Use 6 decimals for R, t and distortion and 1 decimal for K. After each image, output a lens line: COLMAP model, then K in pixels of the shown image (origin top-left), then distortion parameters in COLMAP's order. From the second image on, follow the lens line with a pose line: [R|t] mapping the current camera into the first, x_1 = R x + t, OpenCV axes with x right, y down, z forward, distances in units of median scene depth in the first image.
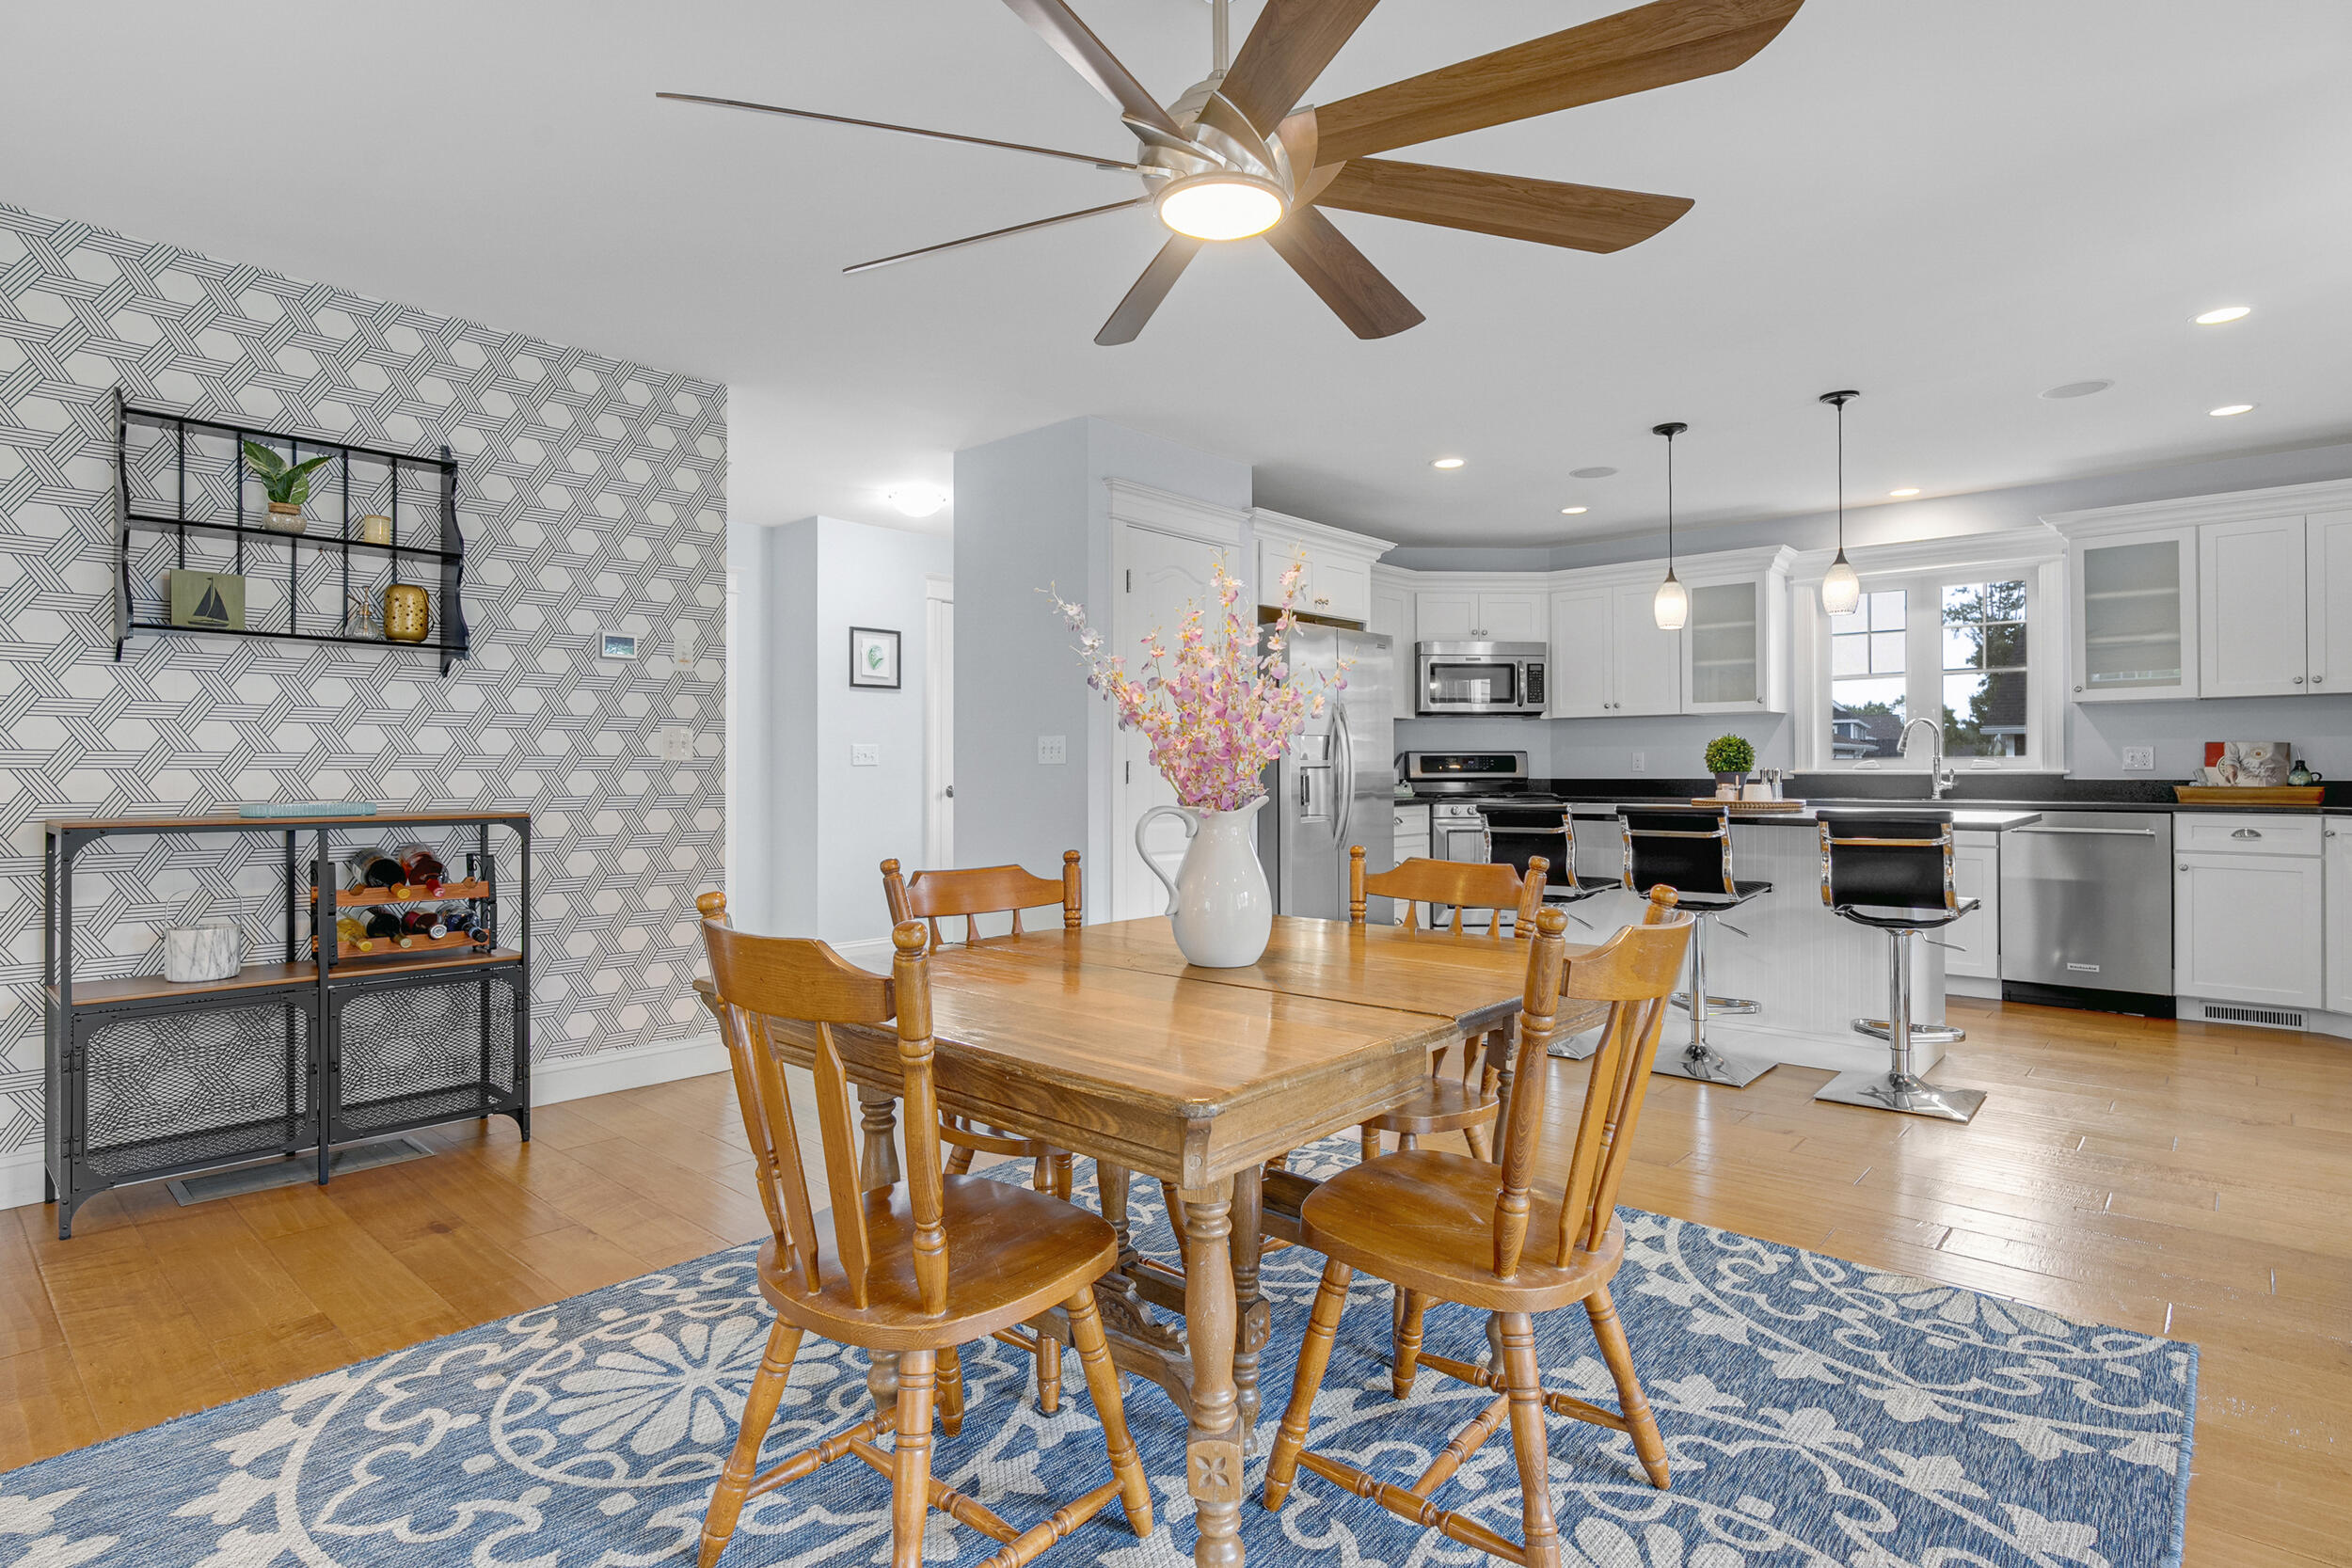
lens RADIAL K [[1217.9, 0, 1143.8], [0, 1217.9, 775.1], [0, 0, 1]] dist [-0.004790, 0.001262]
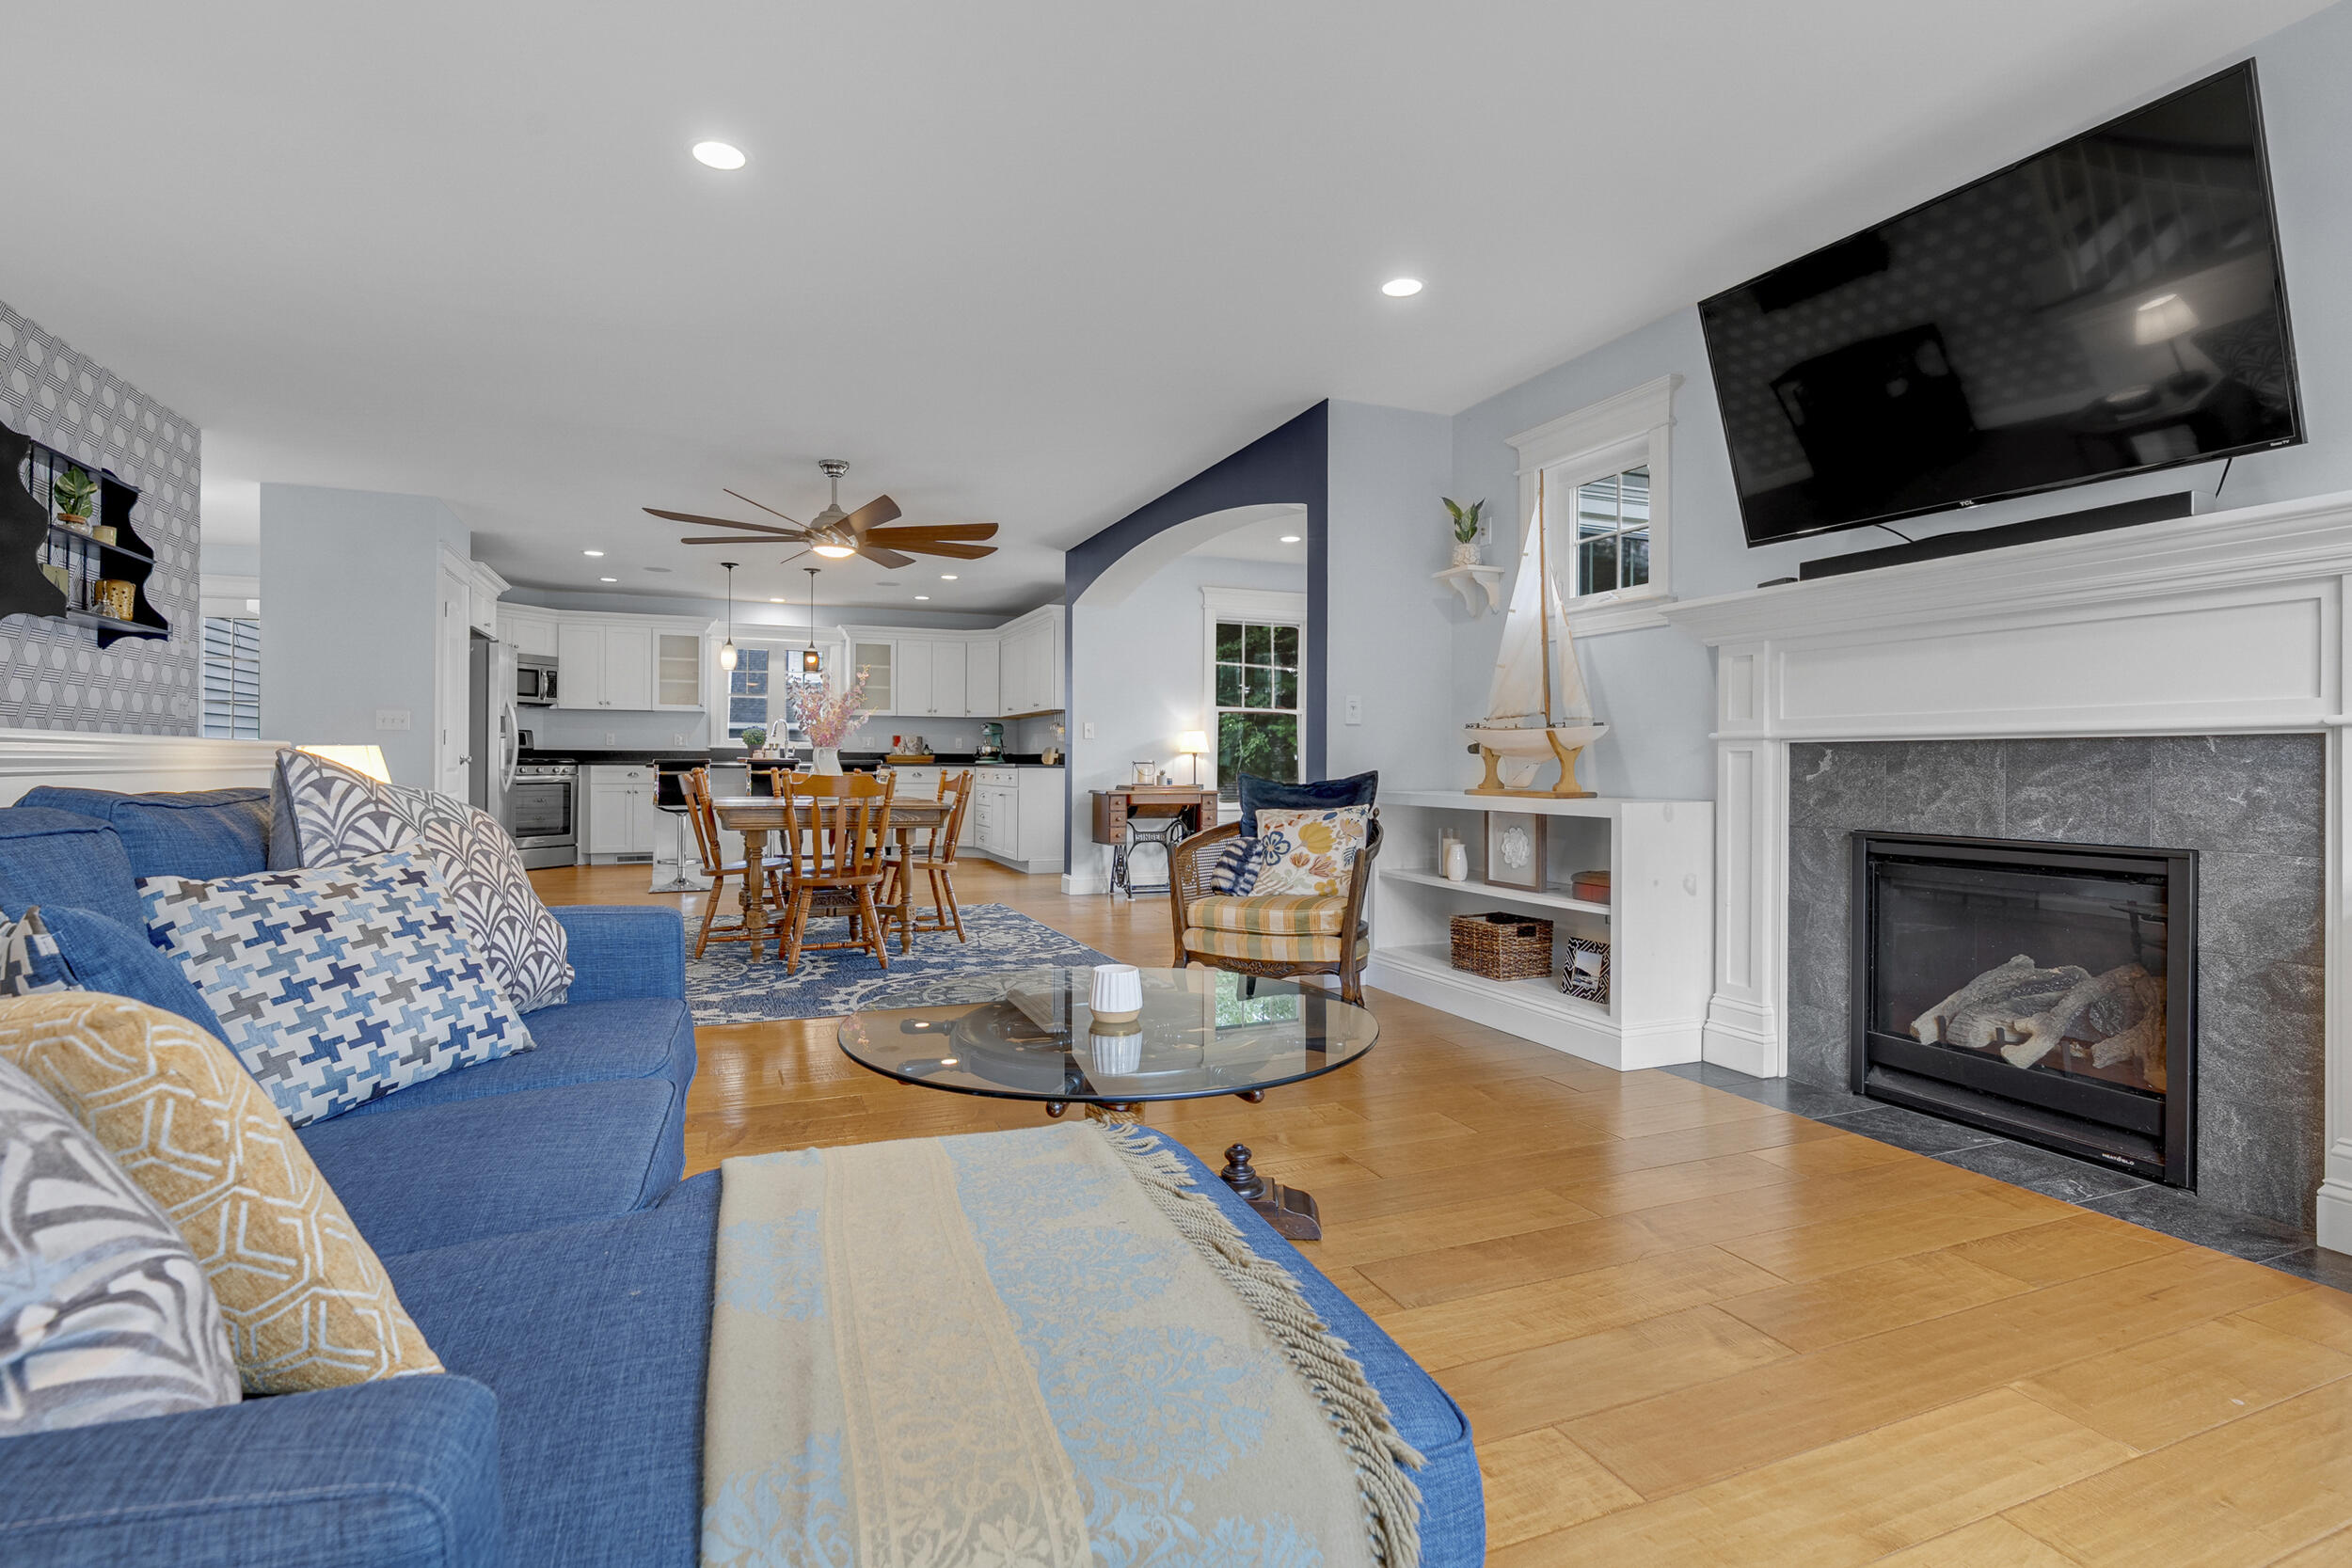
lens RADIAL K [[1137.7, 0, 1169.7], [0, 1137.7, 775.0], [0, 0, 1]] dist [-0.002940, 0.000982]
pose [[0.455188, -0.003075, 0.890390, -0.565128], [-0.004546, 0.999973, 0.005778, 0.020026], [-0.890384, -0.006678, 0.455161, -0.266474]]
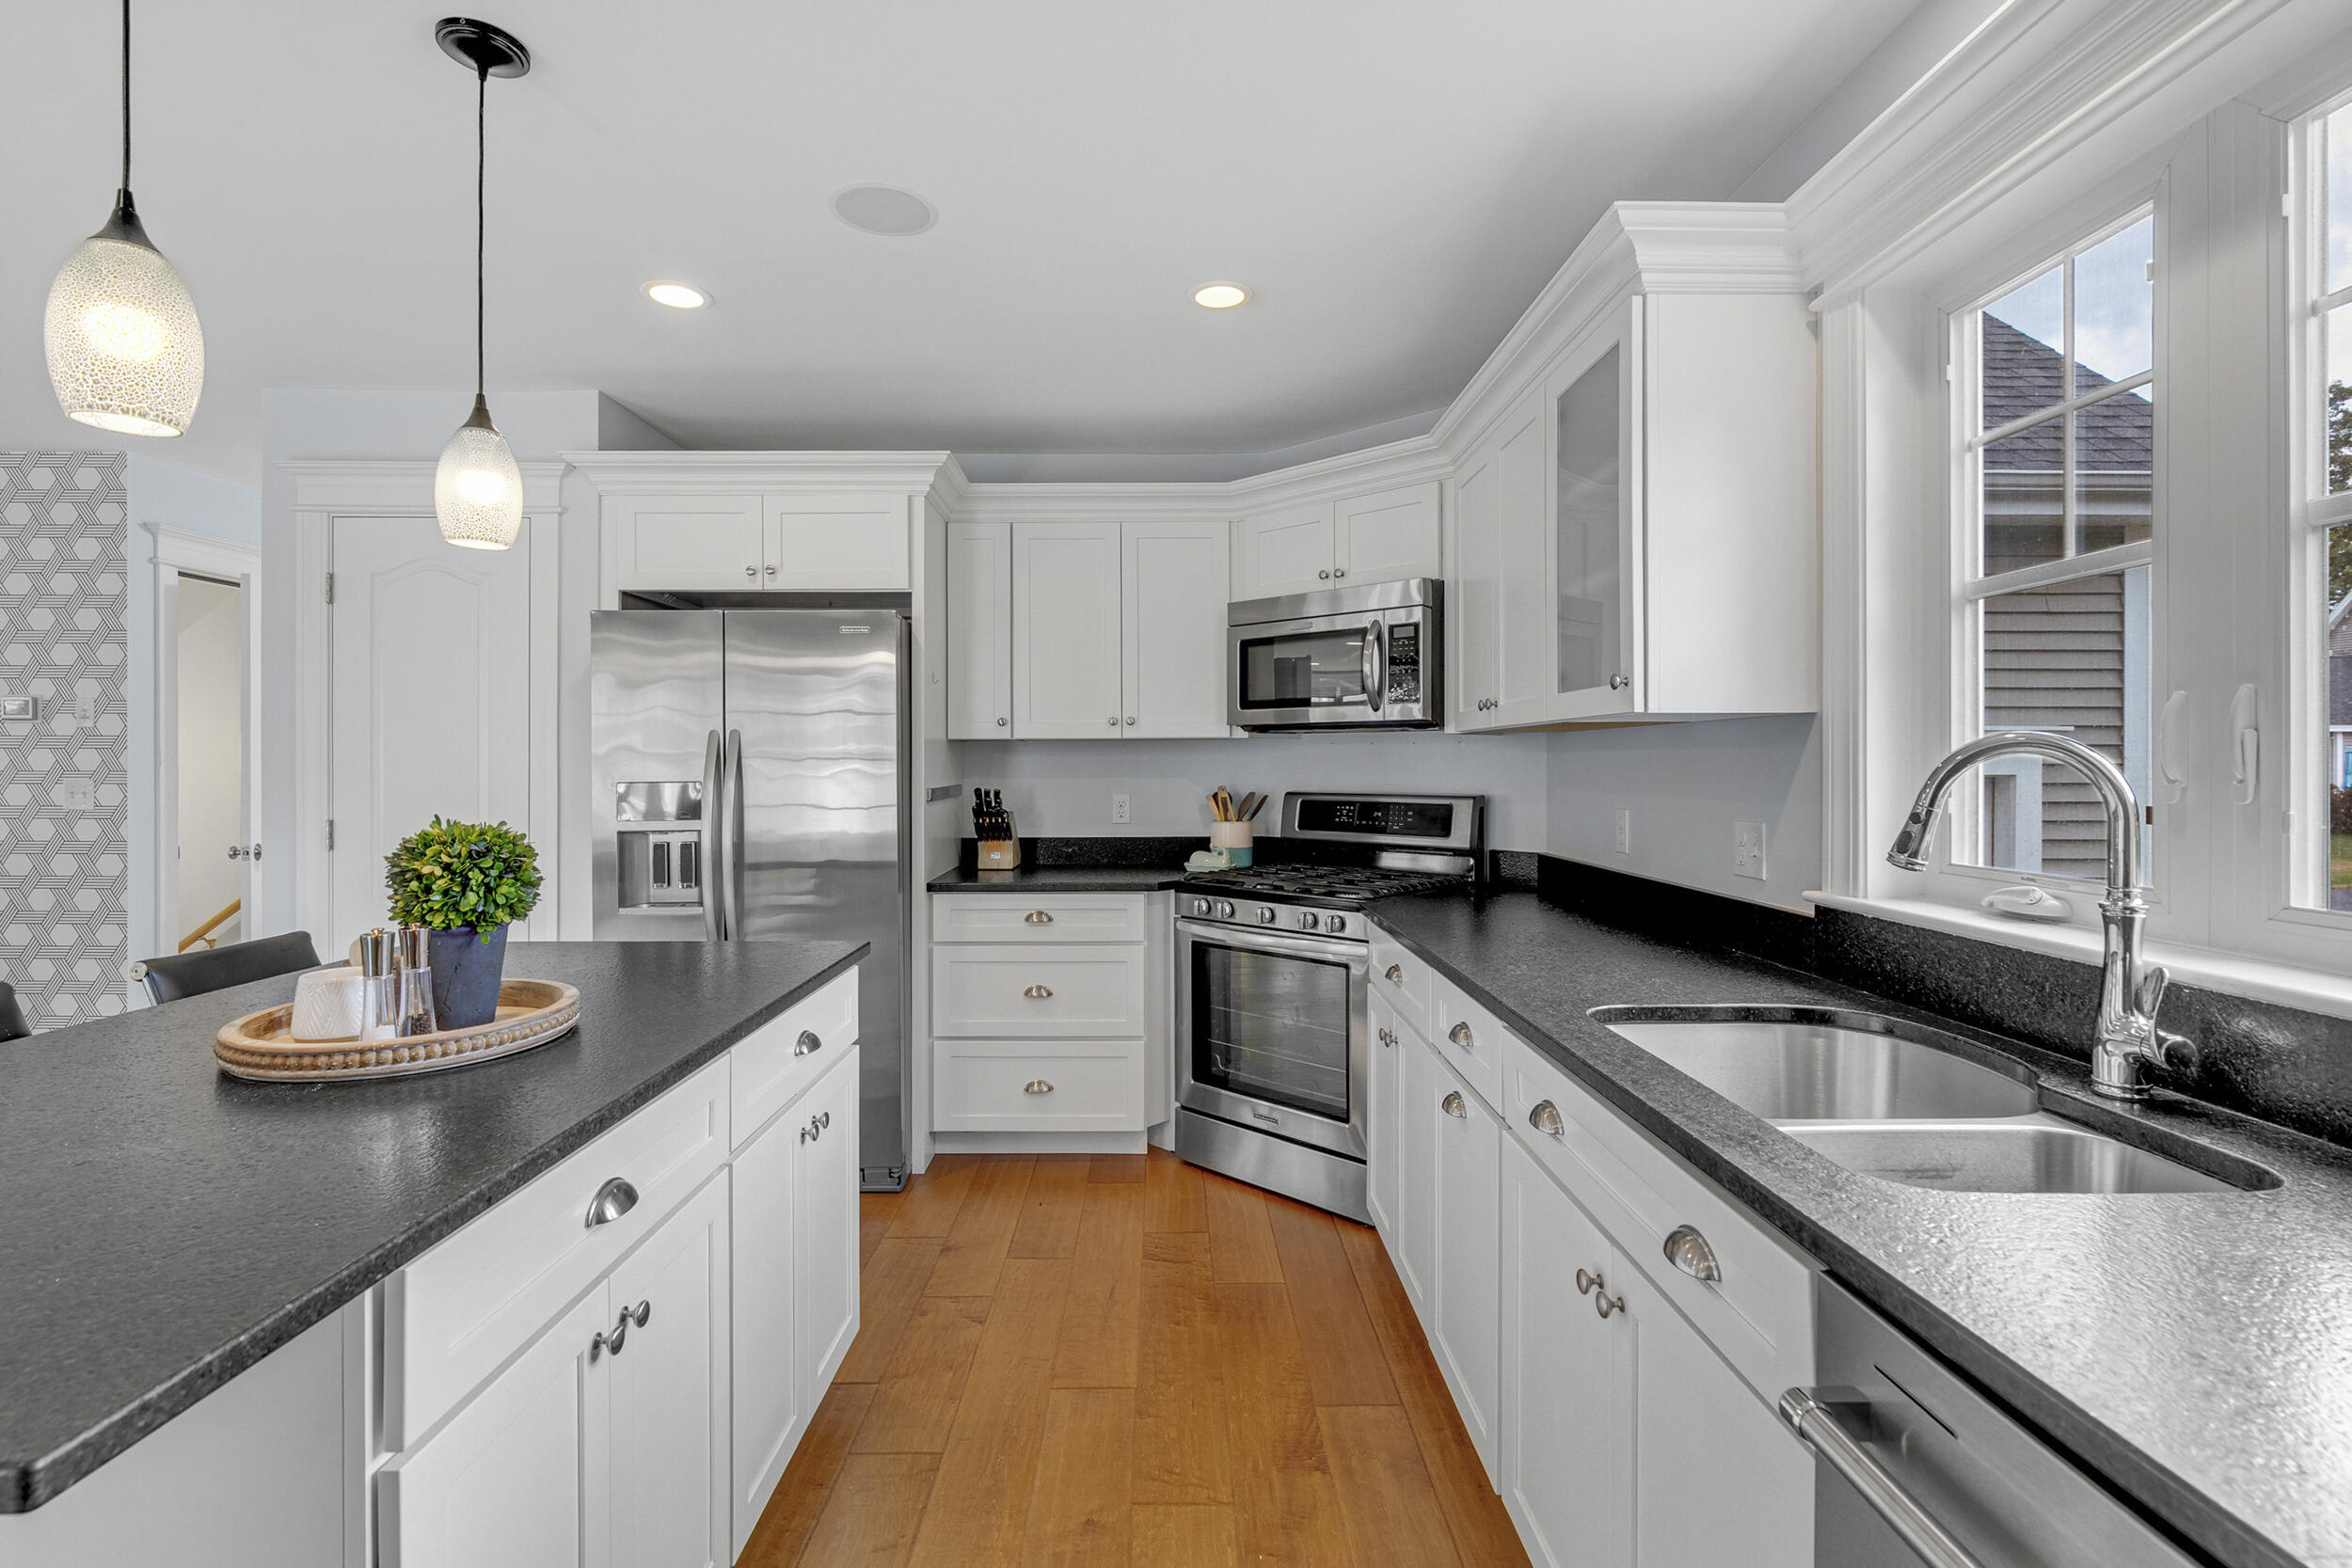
lens RADIAL K [[1069.9, 0, 1170.8], [0, 1069.9, 780.5], [0, 0, 1]] dist [-0.011376, 0.001935]
pose [[0.690499, 0.014440, -0.723190, 0.717885], [-0.007777, 0.999891, 0.012540, -0.042401], [0.723292, -0.003034, 0.690536, 0.777083]]
